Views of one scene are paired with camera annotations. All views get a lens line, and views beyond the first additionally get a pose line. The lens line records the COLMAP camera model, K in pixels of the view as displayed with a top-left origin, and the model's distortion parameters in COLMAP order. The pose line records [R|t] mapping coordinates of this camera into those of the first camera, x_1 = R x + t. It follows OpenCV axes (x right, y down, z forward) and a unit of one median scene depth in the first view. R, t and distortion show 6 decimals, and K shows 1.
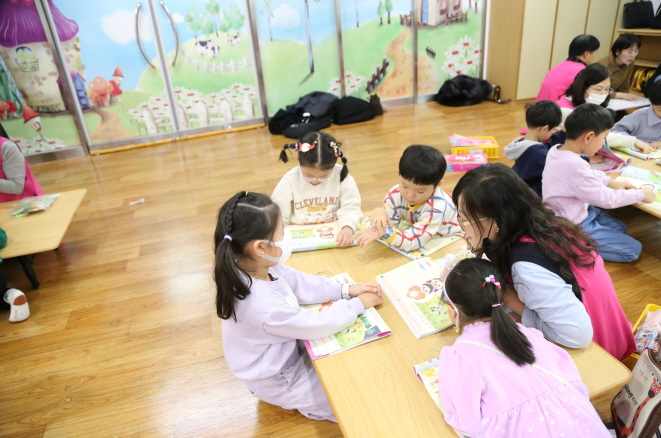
lens RADIAL K [[441.7, 0, 332.0], [0, 441.7, 220.9], [0, 0, 1]] dist [-0.098753, 0.014604]
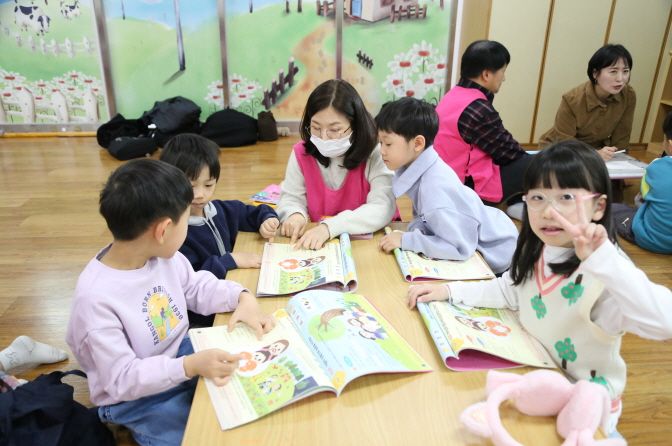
lens RADIAL K [[522.1, 0, 337.2], [0, 522.1, 225.7], [0, 0, 1]] dist [-0.037591, 0.046518]
pose [[0.976431, 0.158385, -0.146619, 0.360507], [-0.166106, 0.985216, -0.041929, -0.090760], [0.137810, 0.065295, 0.988304, 0.200452]]
